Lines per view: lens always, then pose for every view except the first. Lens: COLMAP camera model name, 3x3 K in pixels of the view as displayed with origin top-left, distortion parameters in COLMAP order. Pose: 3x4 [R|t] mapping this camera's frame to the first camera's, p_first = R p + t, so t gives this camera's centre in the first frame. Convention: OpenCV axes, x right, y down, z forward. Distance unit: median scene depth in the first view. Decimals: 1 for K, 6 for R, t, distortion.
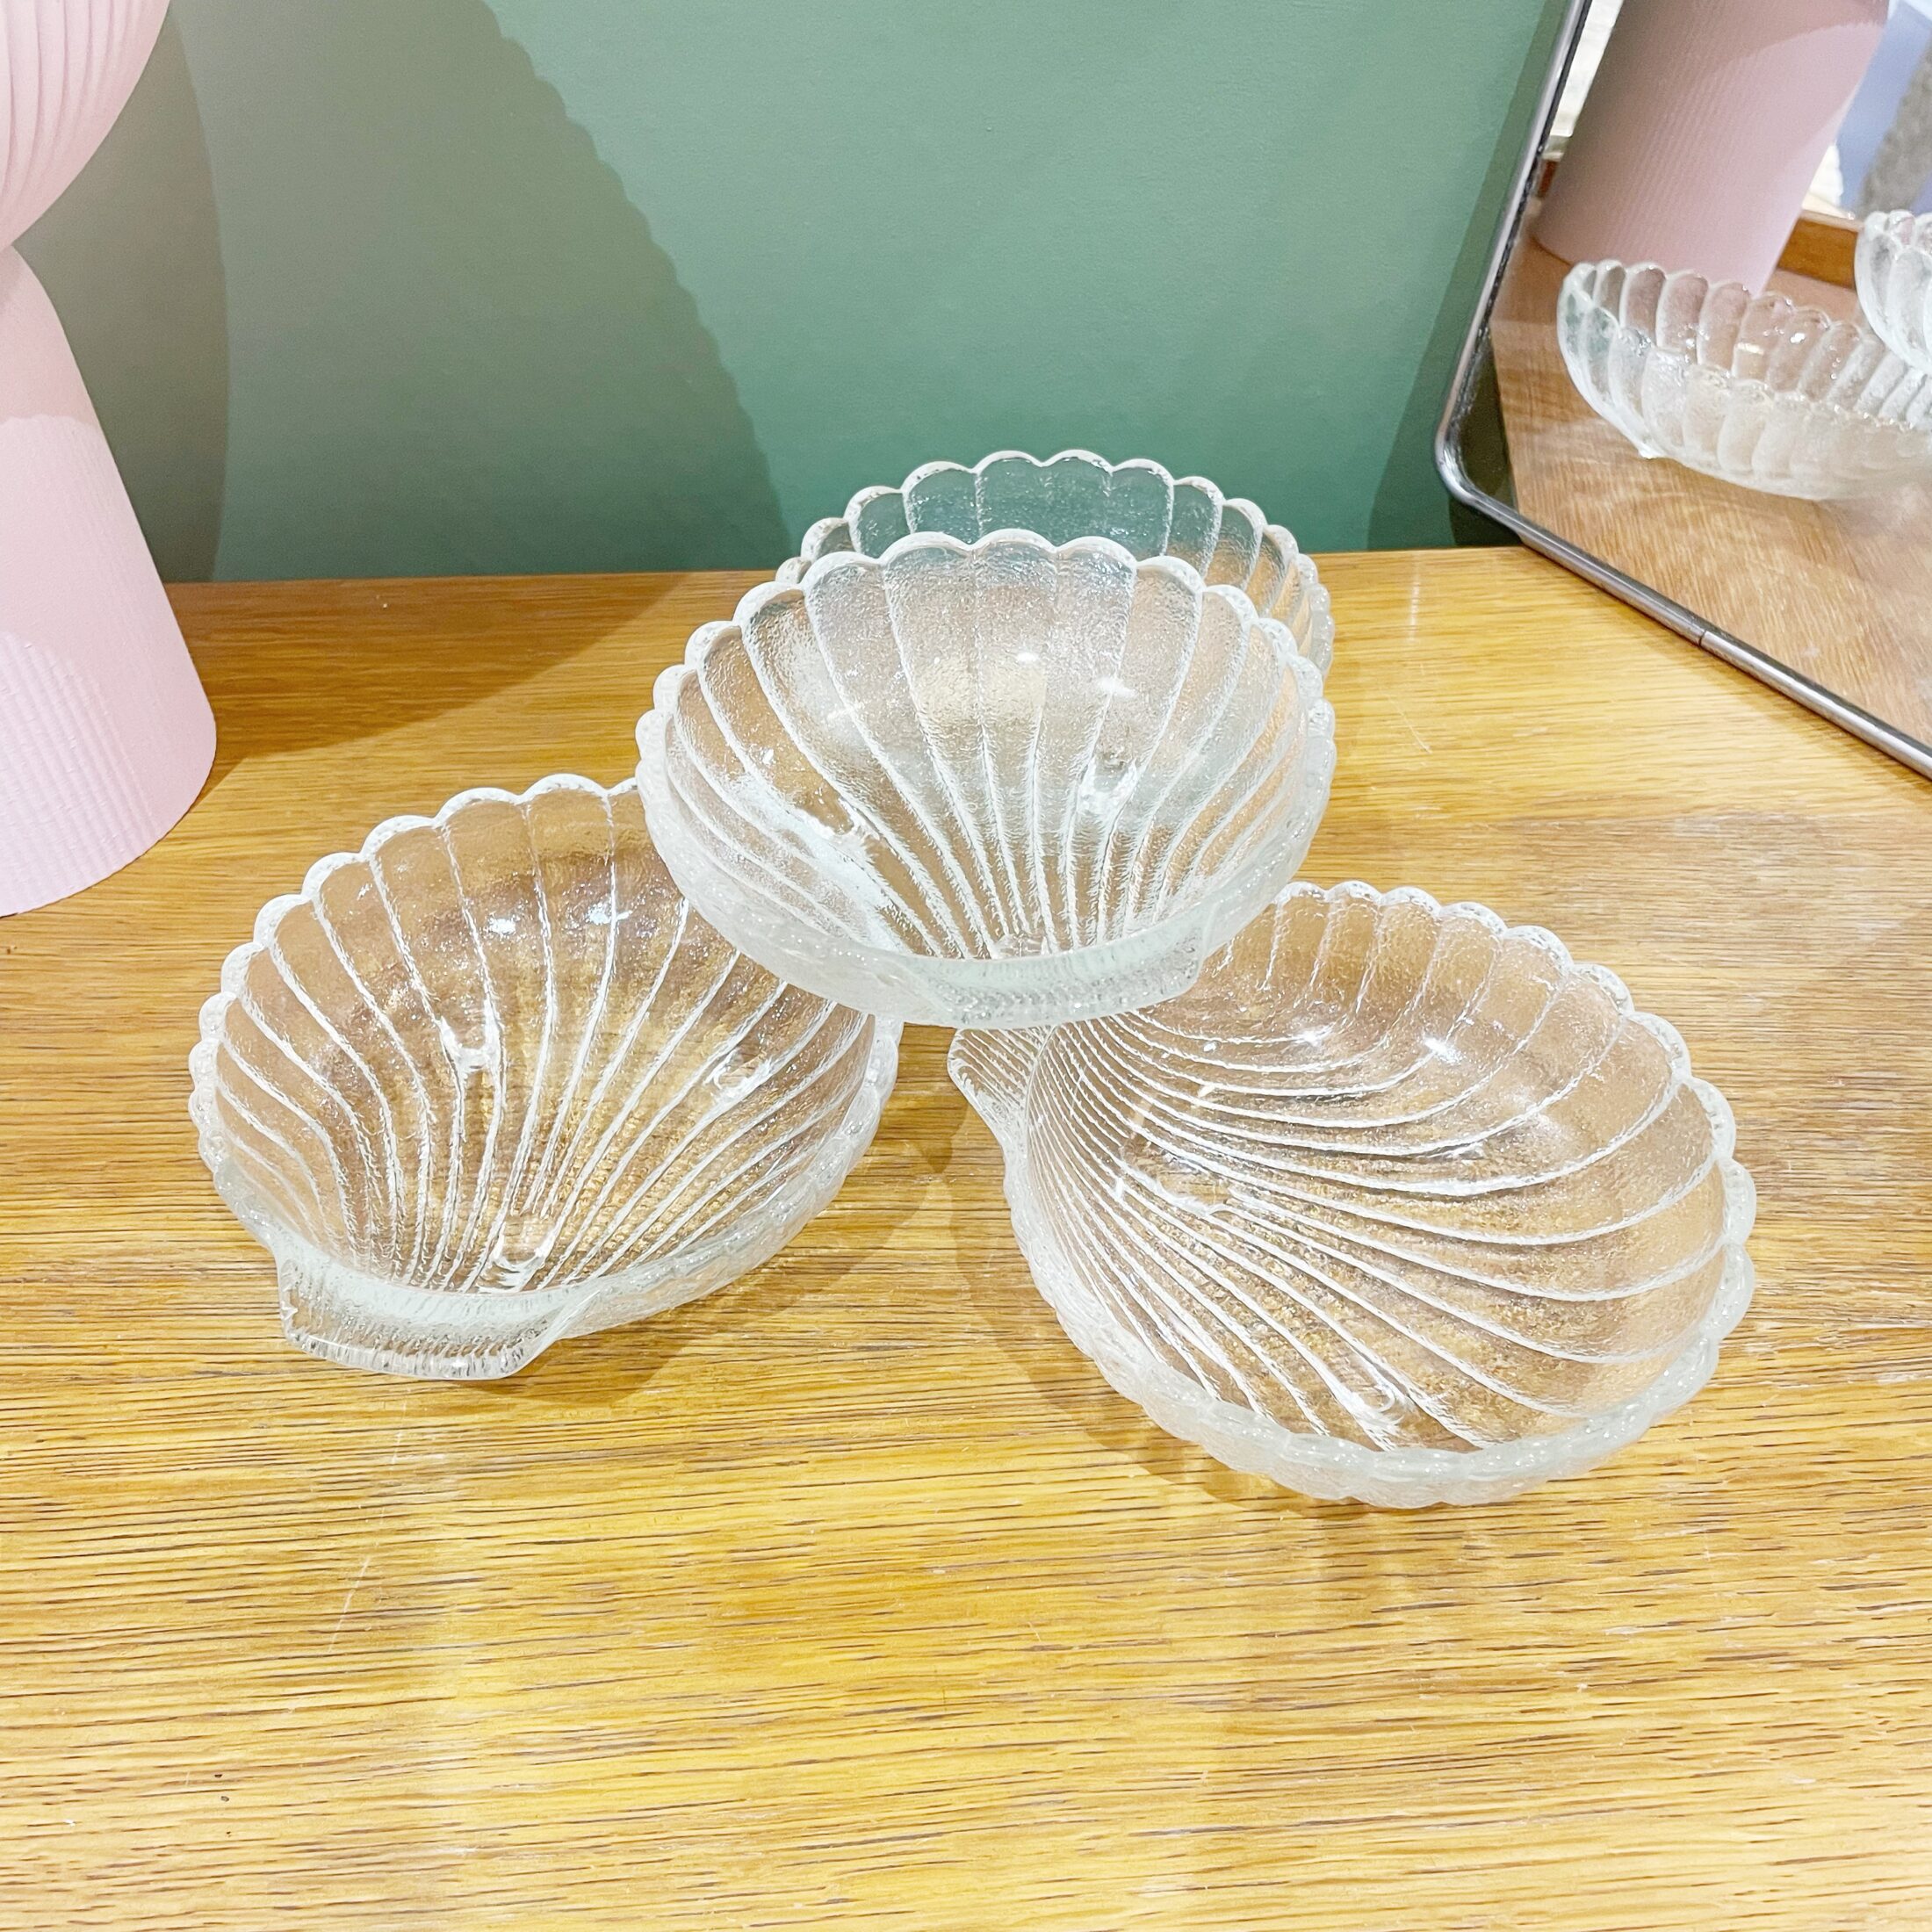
lens RADIAL K [[1956.1, 0, 977.1], [0, 1956.1, 957.0], [0, 0, 1]] dist [0.021725, 0.000000]
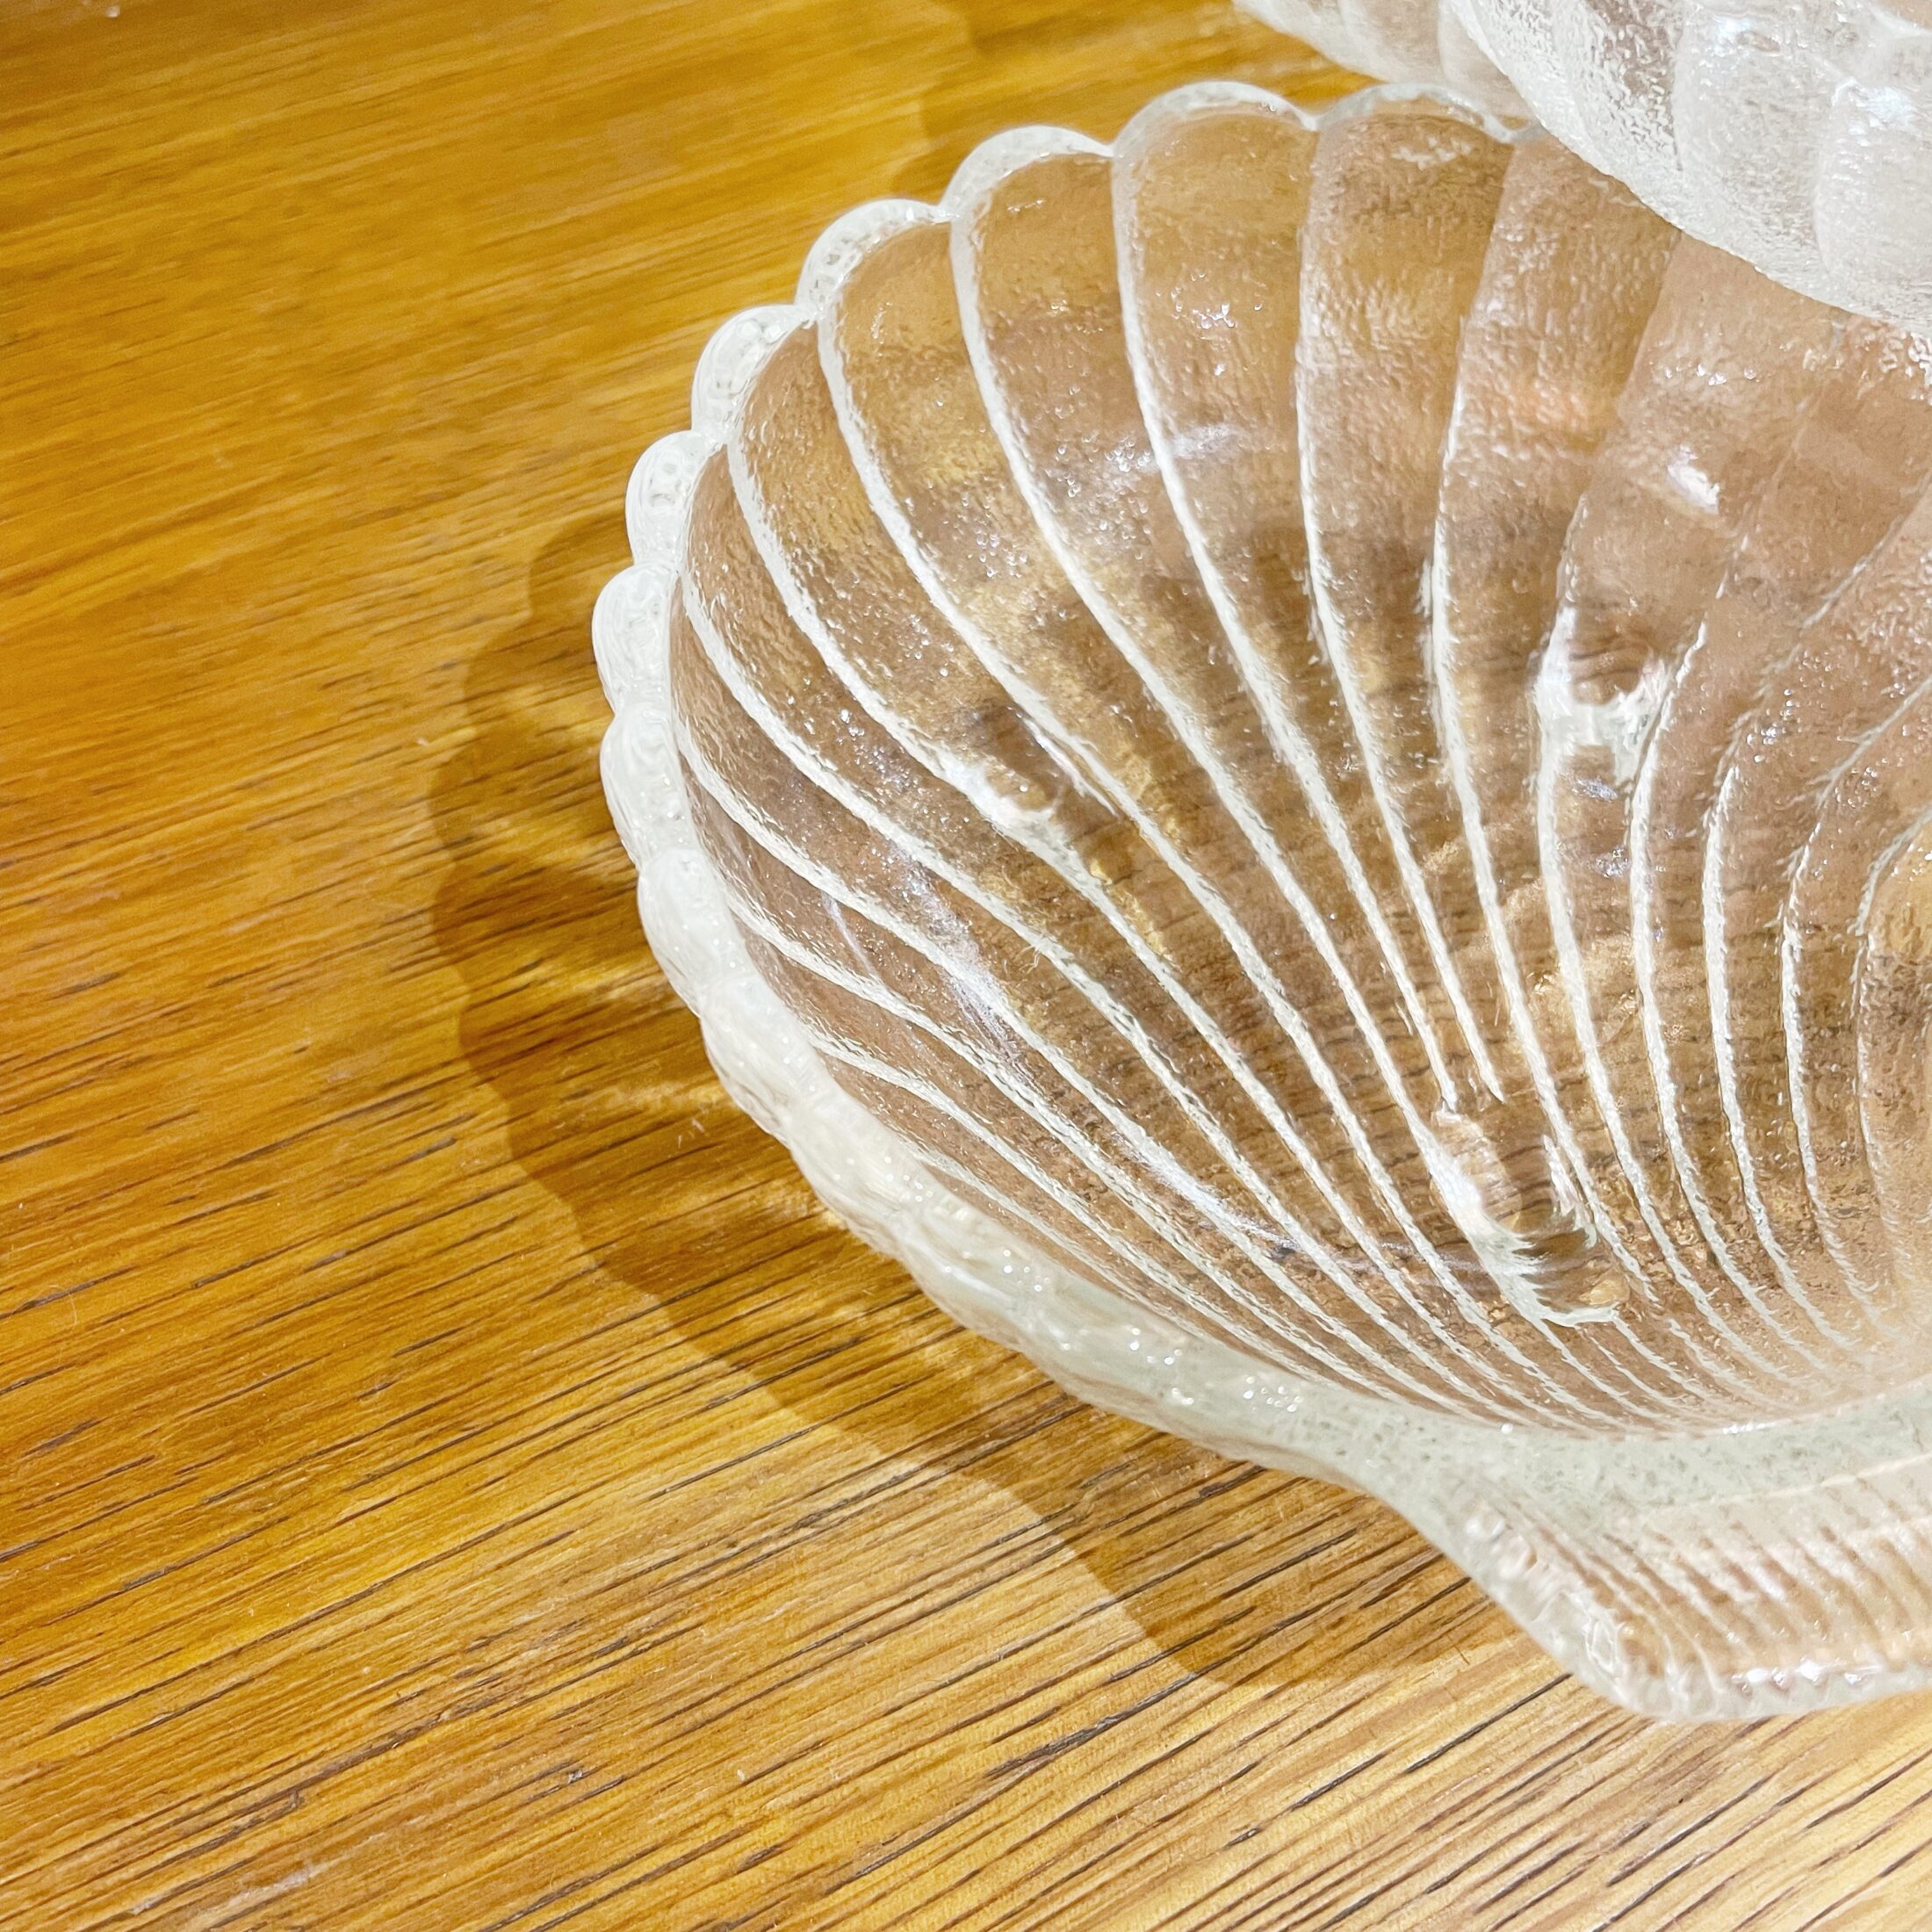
lens RADIAL K [[1956.1, 0, 971.6], [0, 1956.1, 954.4], [0, 0, 1]] dist [0.021725, 0.000000]
pose [[0.906453, -0.339817, 0.250732, -0.474643], [0.280911, 0.928503, 0.242842, -0.039991], [-0.315327, -0.149691, 0.937103, 0.704286]]
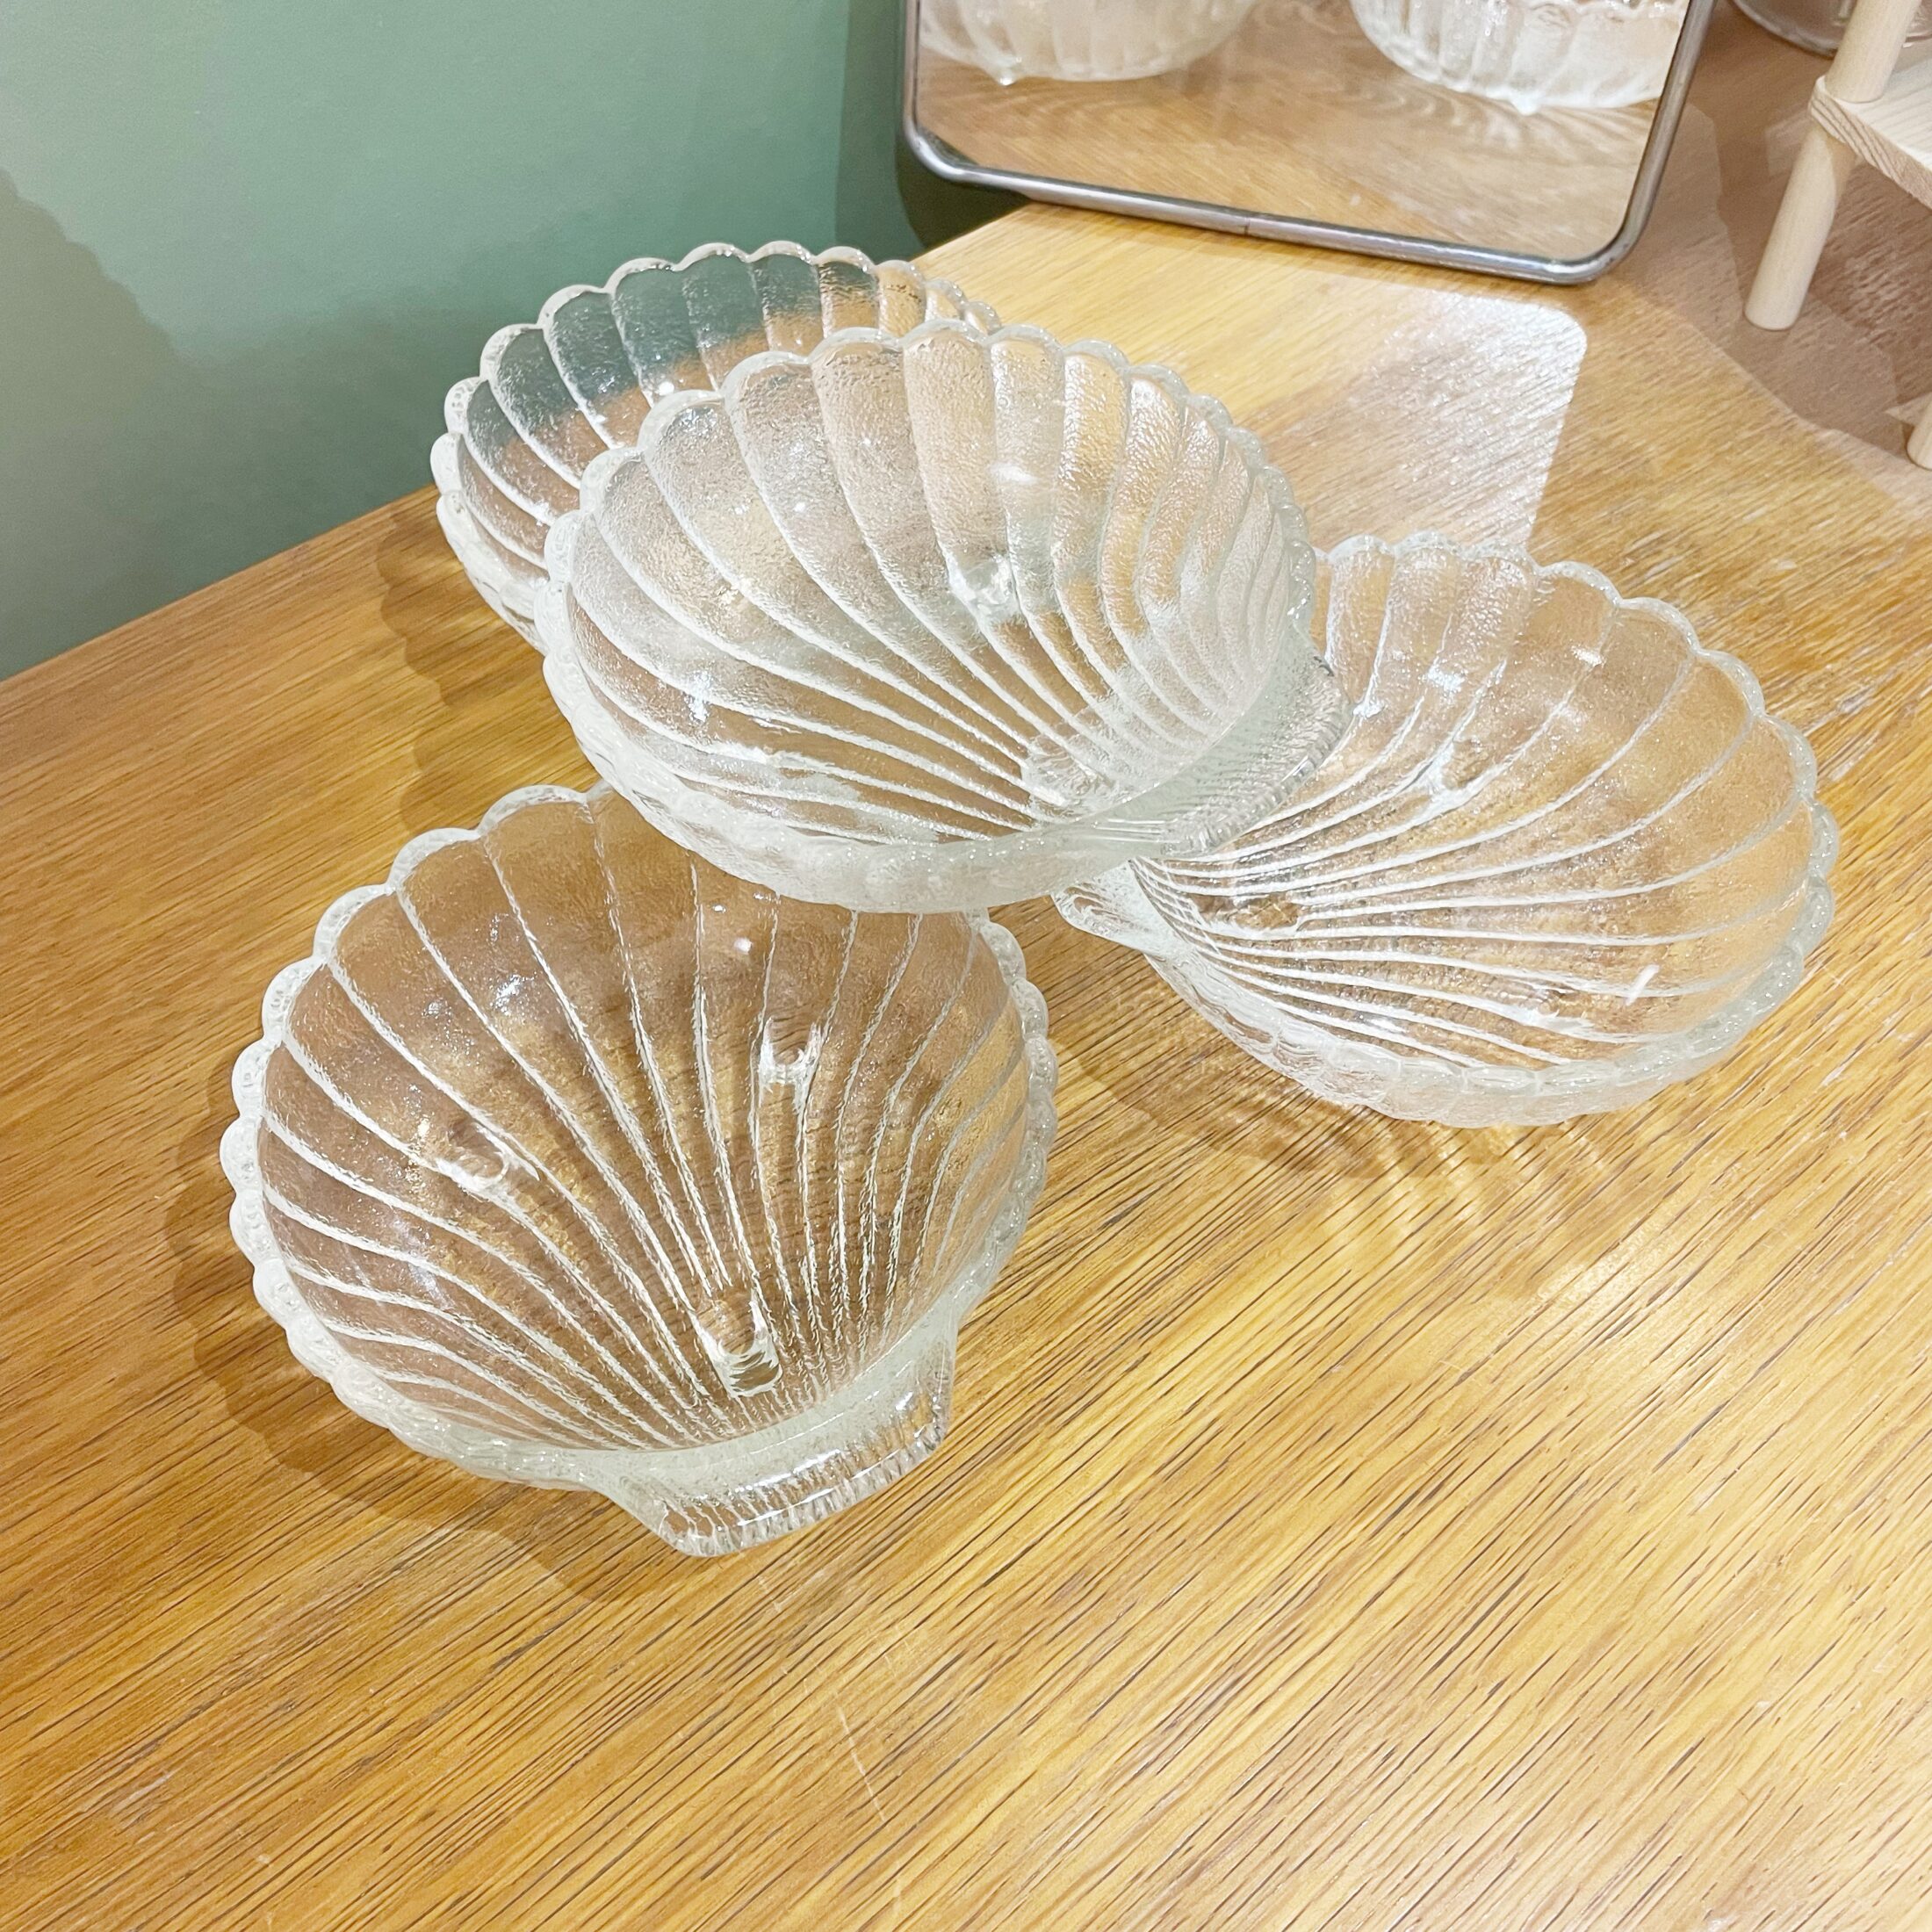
lens RADIAL K [[1956.1, 0, 983.5], [0, 1956.1, 930.5], [0, 0, 1]] dist [0.021725, 0.000000]
pose [[0.810741, -0.467237, 0.352687, -0.403270], [0.421661, 0.884006, 0.201829, -0.152402], [-0.406079, -0.014917, 0.913716, 0.176765]]
